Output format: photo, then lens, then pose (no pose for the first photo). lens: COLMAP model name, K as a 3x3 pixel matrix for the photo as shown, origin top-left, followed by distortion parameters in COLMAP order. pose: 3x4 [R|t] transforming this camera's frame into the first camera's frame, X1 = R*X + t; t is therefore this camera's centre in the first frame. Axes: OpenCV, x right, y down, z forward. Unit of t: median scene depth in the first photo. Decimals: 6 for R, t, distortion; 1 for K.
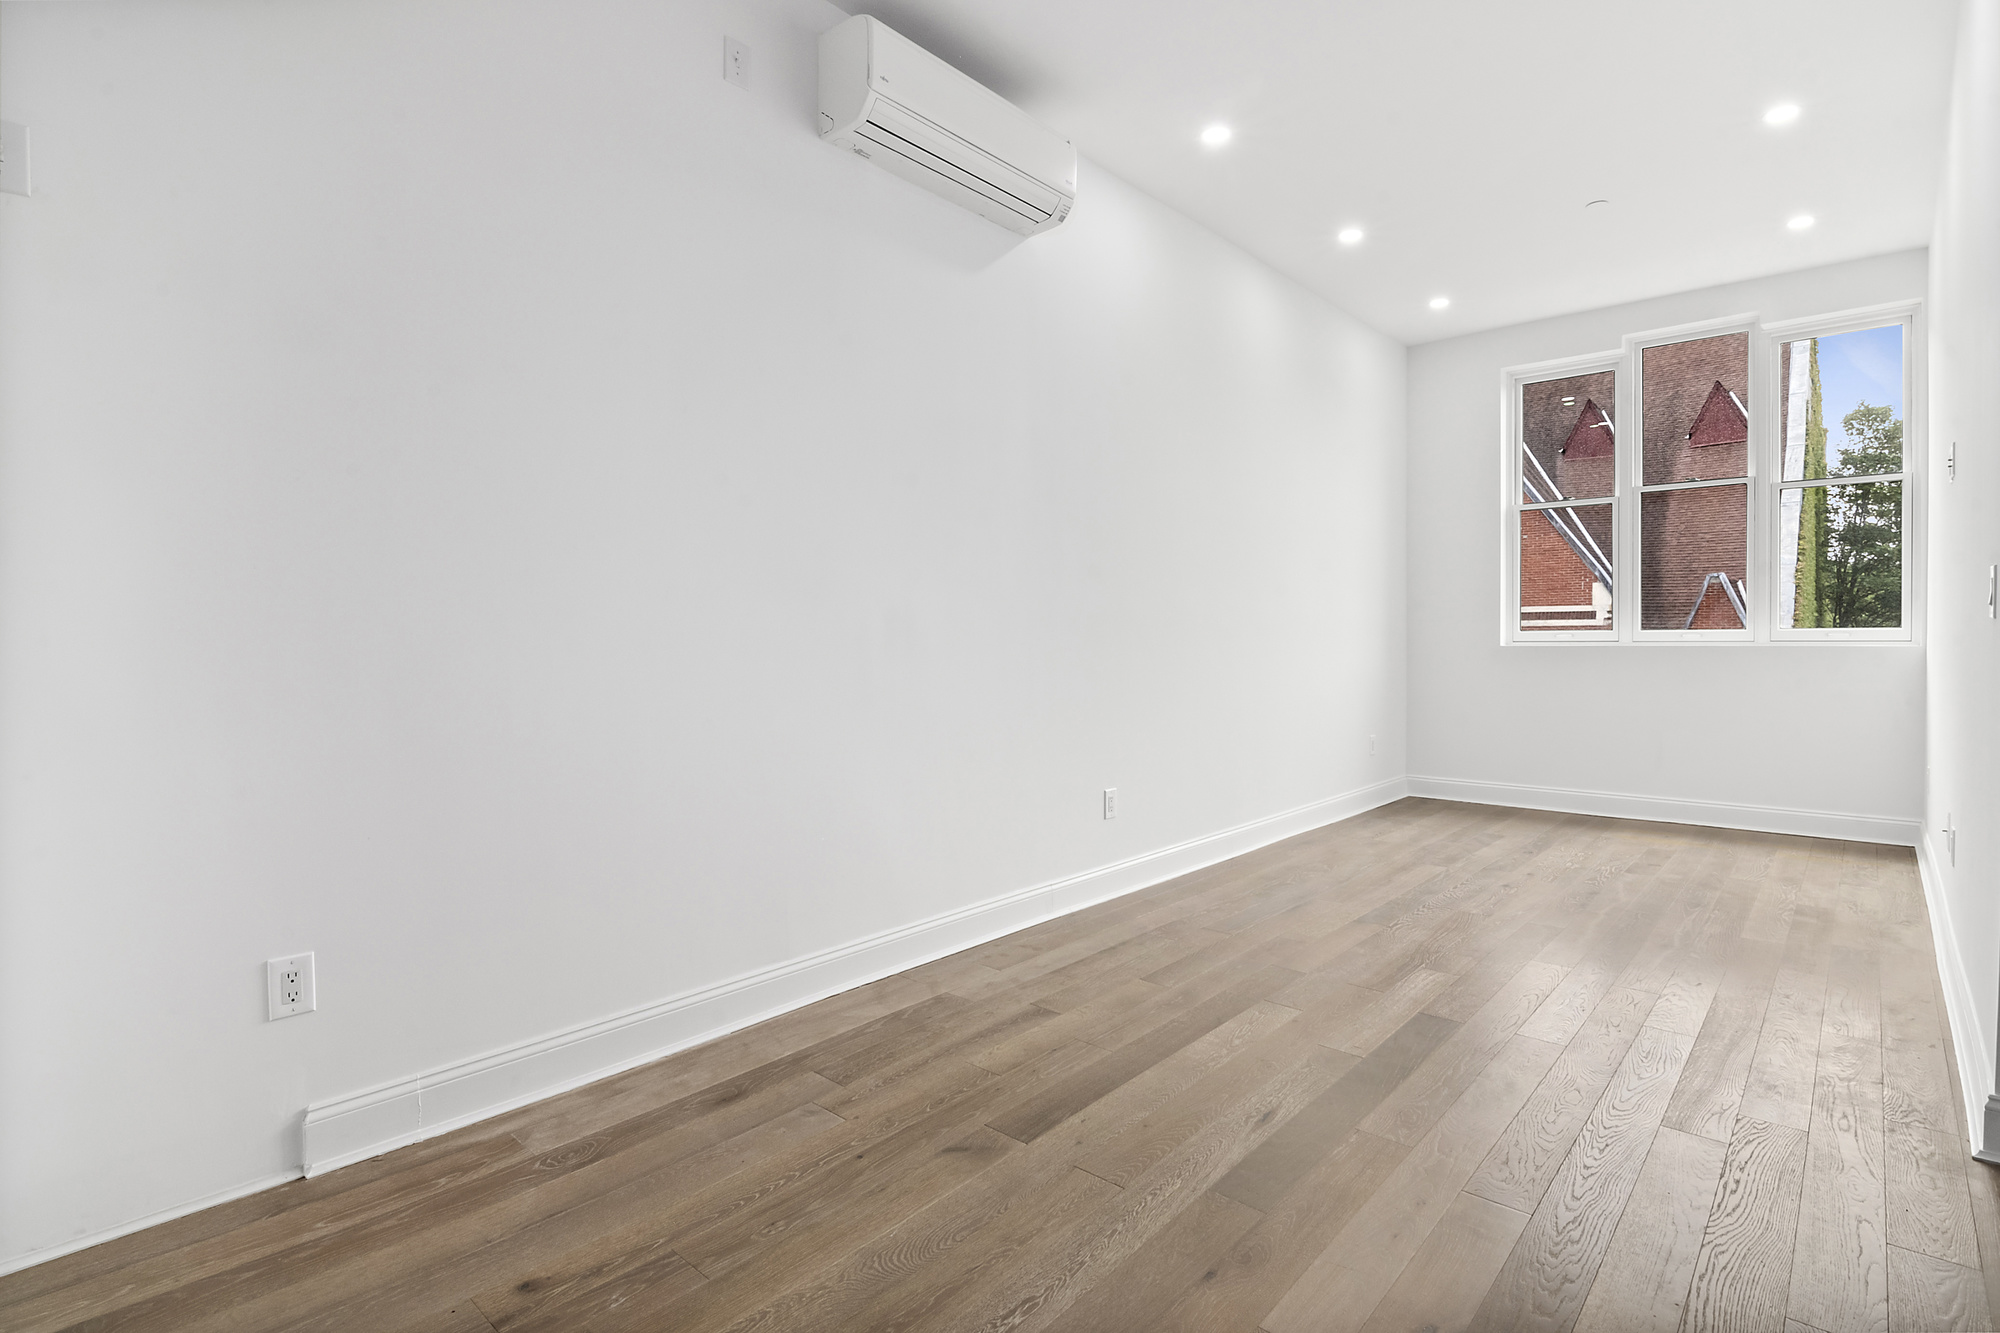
lens RADIAL K [[990.2, 0, 1000.0], [0, 990.2, 666.5], [0, 0, 1]] dist [-0.001687, -0.000292]
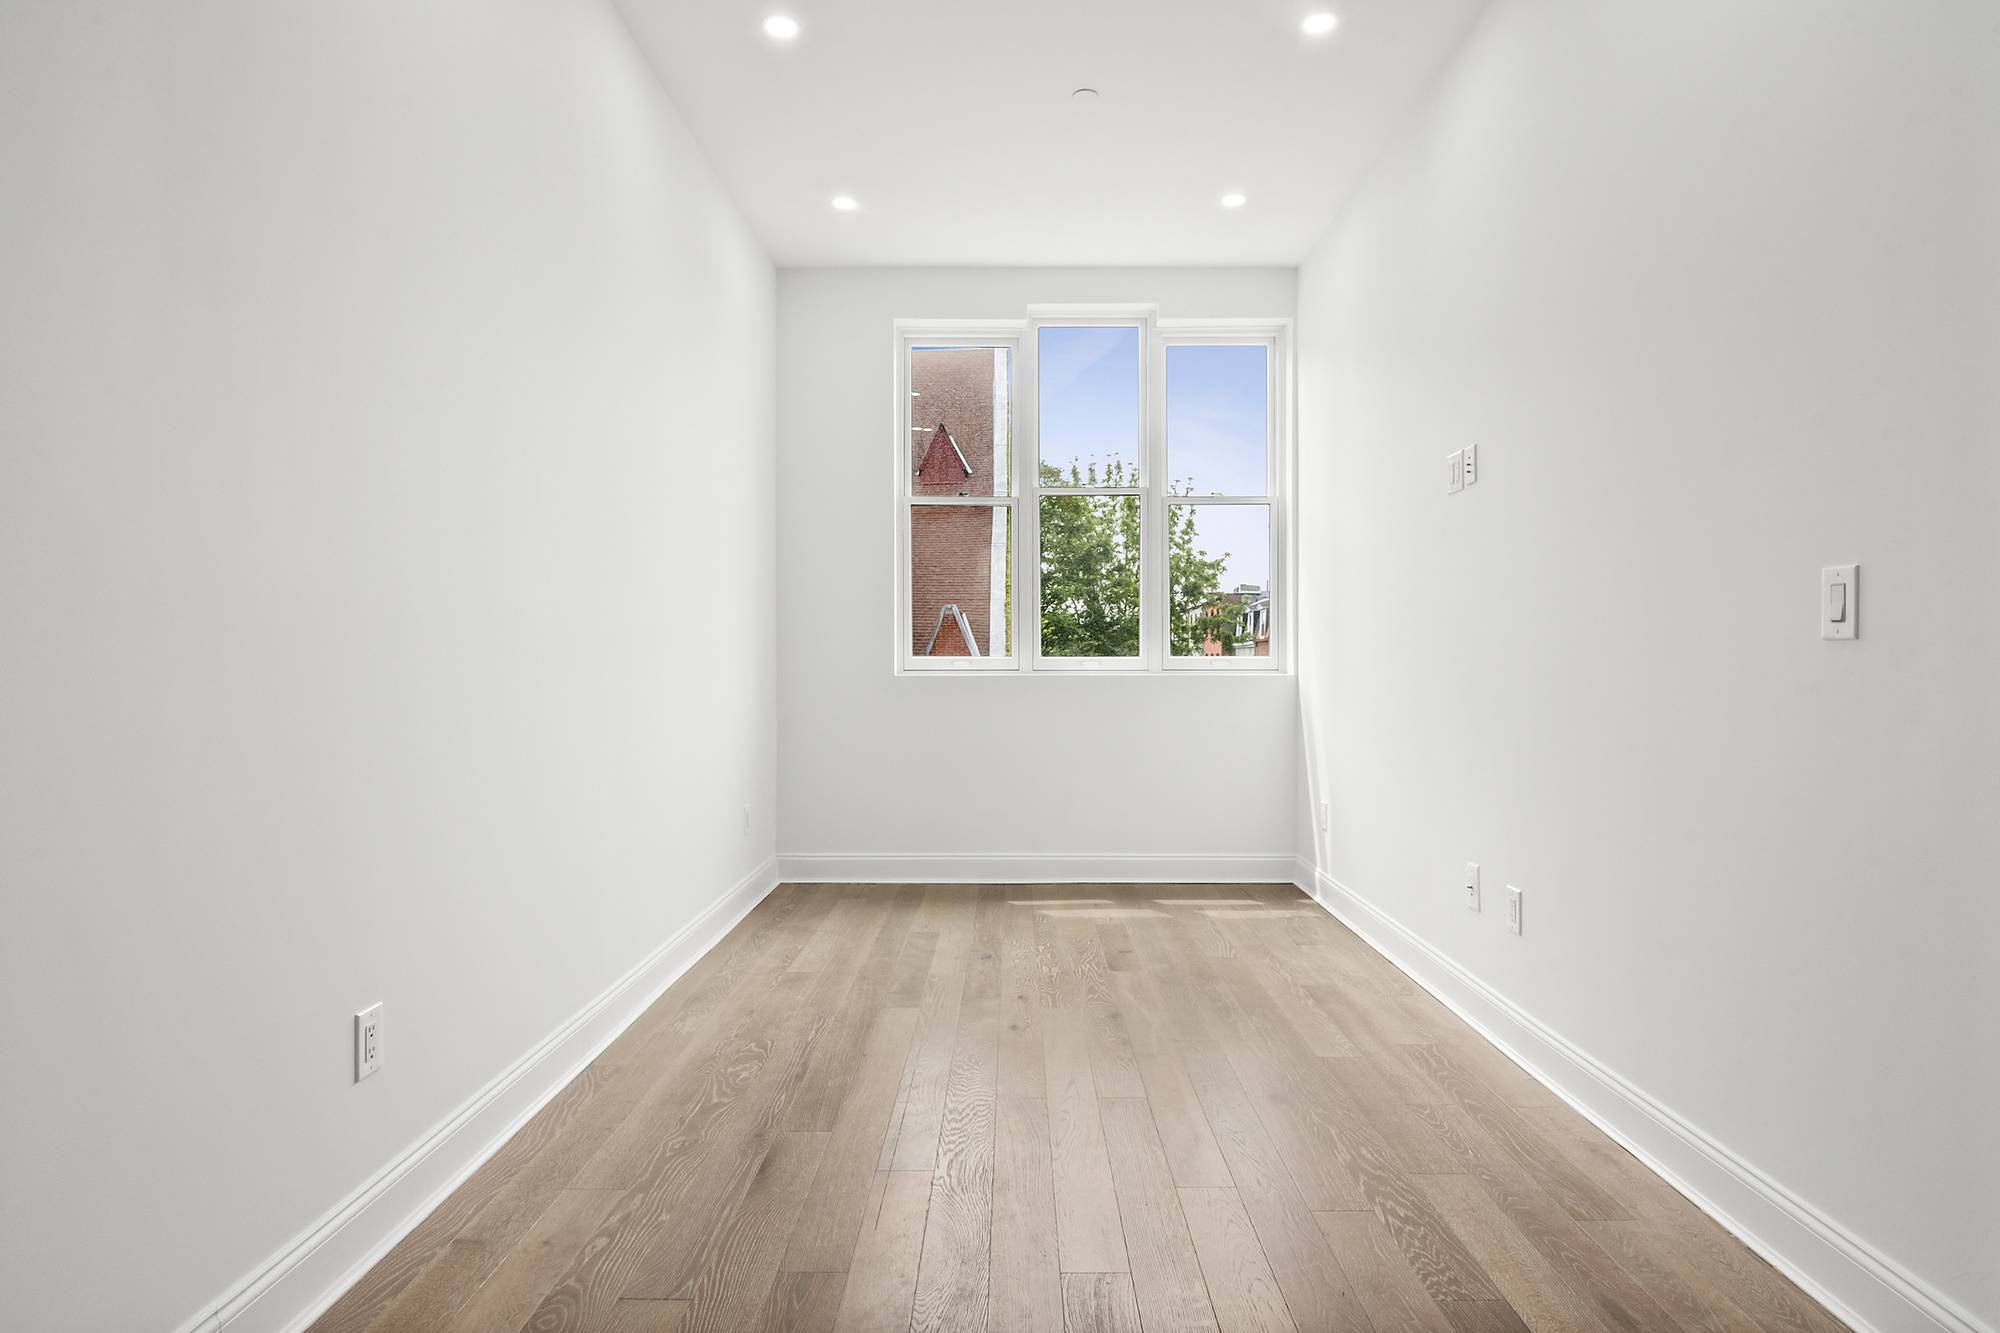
lens RADIAL K [[1104.6, 0, 1000.0], [0, 1104.6, 666.5], [0, 0, 1]] dist [-0.024605, -0.000473]
pose [[0.757105, 0.001248, 0.653292, 0.005060], [0.017314, 0.999609, -0.021975, -0.009907], [-0.653063, 0.027948, 0.756787, 0.339124]]
